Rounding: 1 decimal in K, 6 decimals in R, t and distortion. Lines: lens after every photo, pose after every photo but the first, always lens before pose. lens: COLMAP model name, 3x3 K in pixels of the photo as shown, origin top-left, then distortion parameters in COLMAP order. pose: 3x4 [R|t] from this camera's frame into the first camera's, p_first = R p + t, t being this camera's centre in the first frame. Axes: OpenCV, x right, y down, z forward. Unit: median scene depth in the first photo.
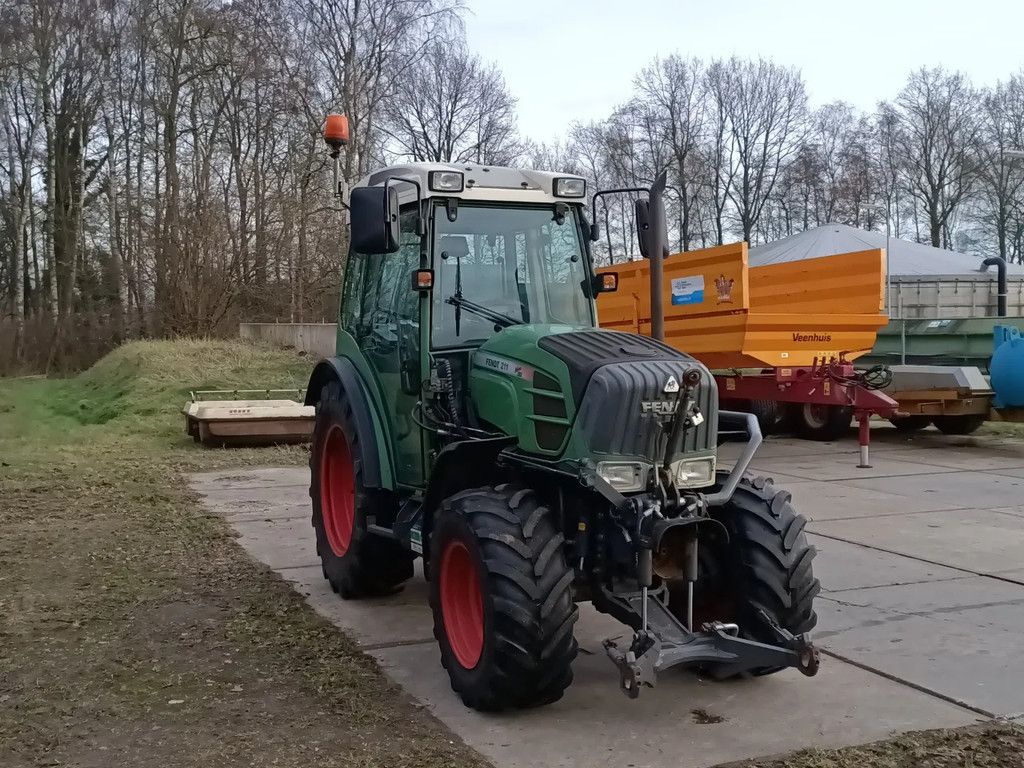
lens RADIAL K [[1153.5, 0, 512.0], [0, 1153.5, 384.0], [0, 0, 1]] dist [0.051207, 0.021464]
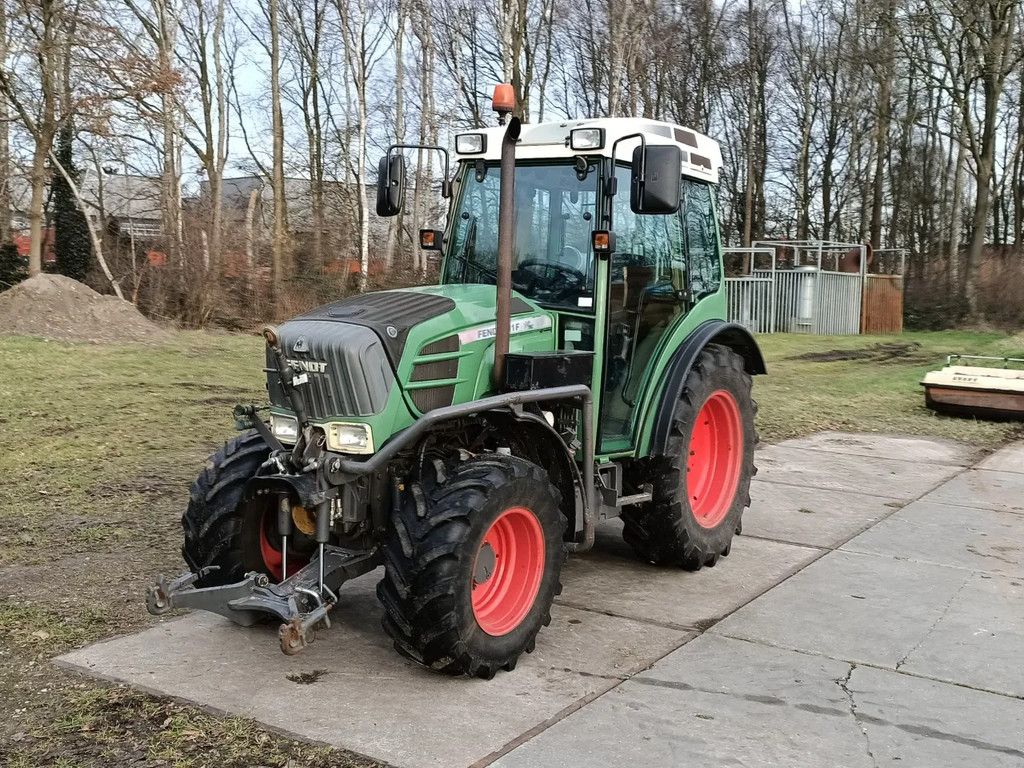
lens RADIAL K [[1153.5, 0, 512.0], [0, 1153.5, 384.0], [0, 0, 1]] dist [0.051207, 0.021464]
pose [[0.558181, 0.103141, -0.823284, 0.801566], [-0.072402, 0.994513, 0.075504, -0.040583], [0.826554, 0.017463, 0.562586, 0.433610]]
